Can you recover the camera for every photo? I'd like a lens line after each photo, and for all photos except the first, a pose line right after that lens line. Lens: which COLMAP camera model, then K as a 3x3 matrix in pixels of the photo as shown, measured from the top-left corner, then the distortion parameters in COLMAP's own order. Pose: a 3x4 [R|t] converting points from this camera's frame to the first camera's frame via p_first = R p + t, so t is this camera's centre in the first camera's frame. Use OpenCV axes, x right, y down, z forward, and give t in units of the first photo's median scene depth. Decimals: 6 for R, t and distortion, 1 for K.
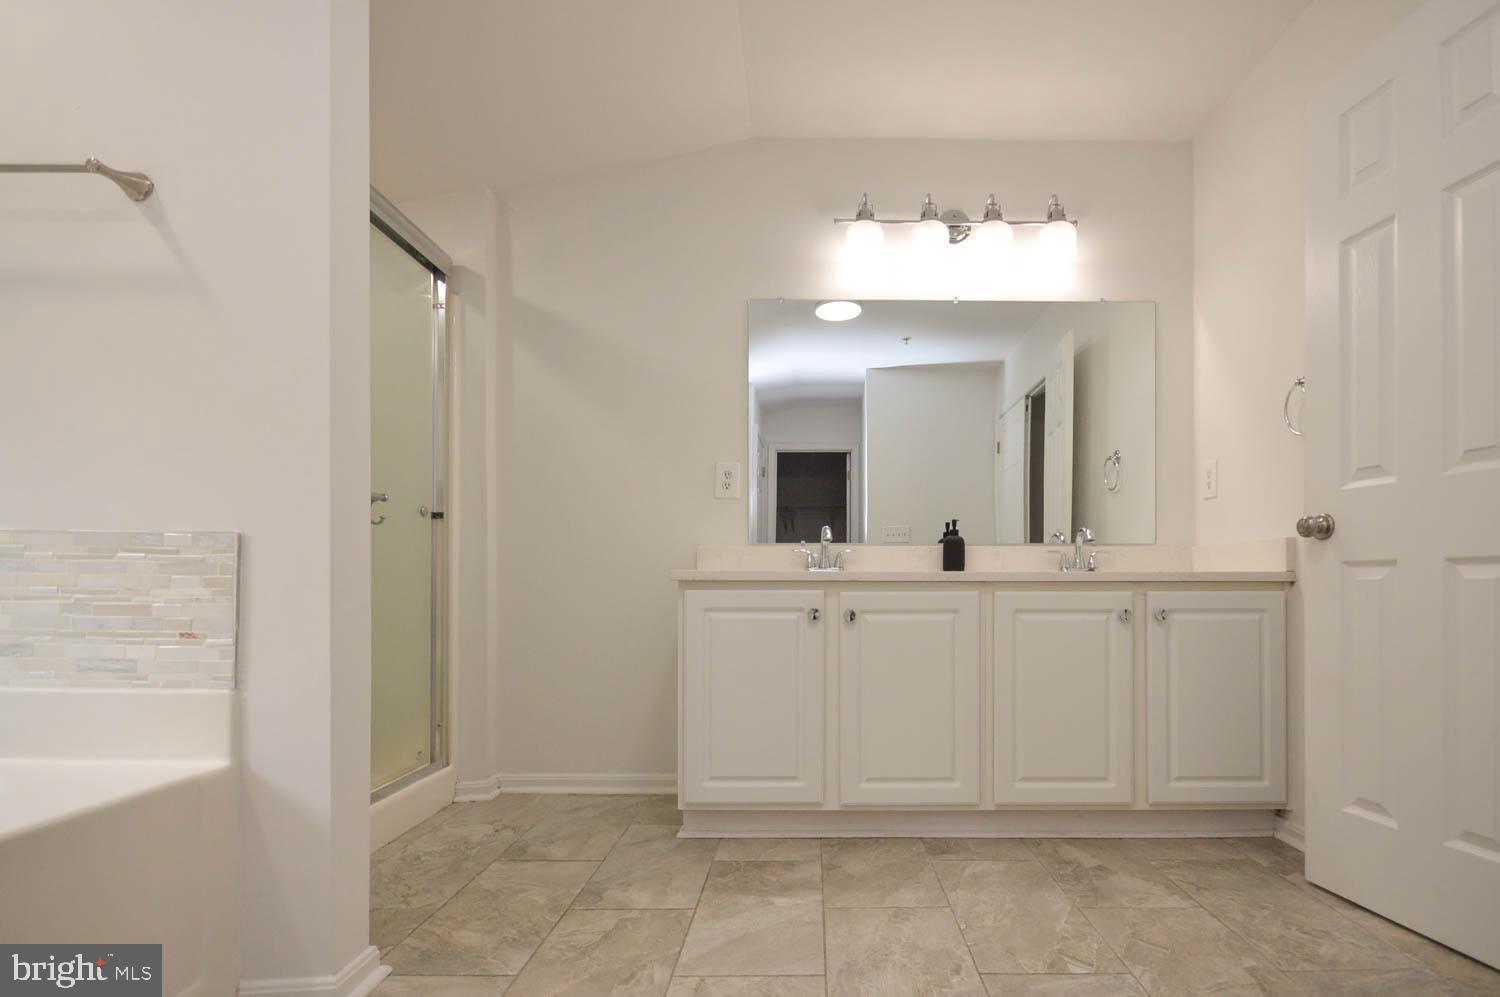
lens RADIAL K [[732.4, 0, 751.8], [0, 732.4, 589.1], [0, 0, 1]] dist [0.000773, 0.000078]
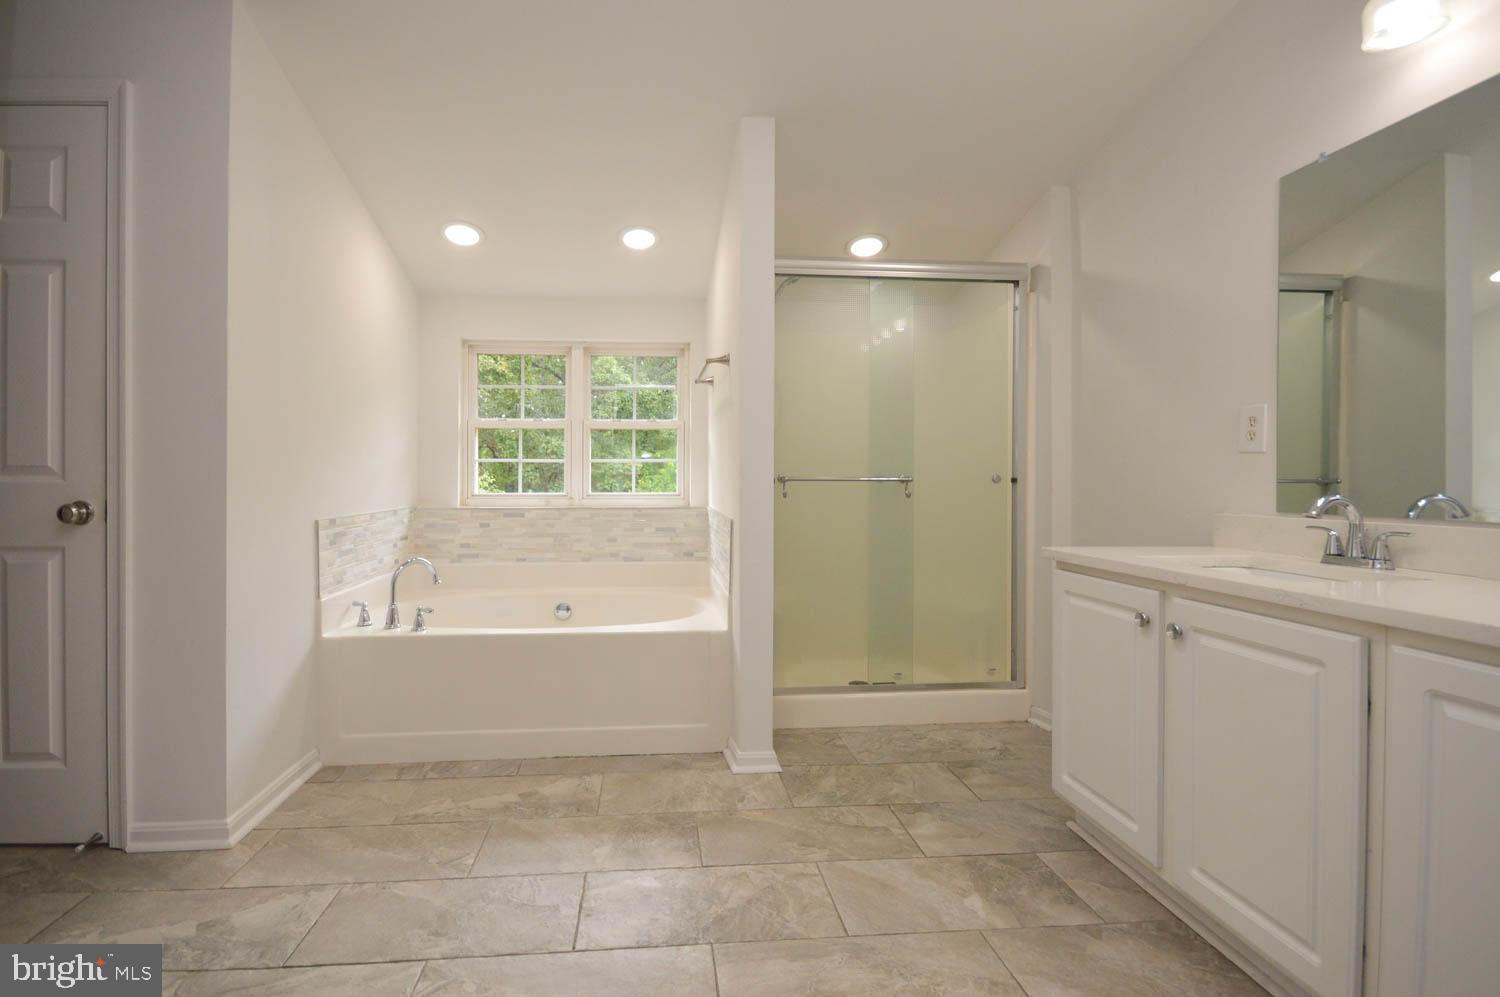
lens RADIAL K [[677.1, 0, 750.0], [0, 677.1, 498.5], [0, 0, 1]] dist [-0.000698, -0.000277]
pose [[0.148179, 0.020199, -0.988754, 0.743839], [-0.010774, 0.999765, 0.018810, -0.105624], [0.988902, 0.007866, 0.148362, 0.479875]]
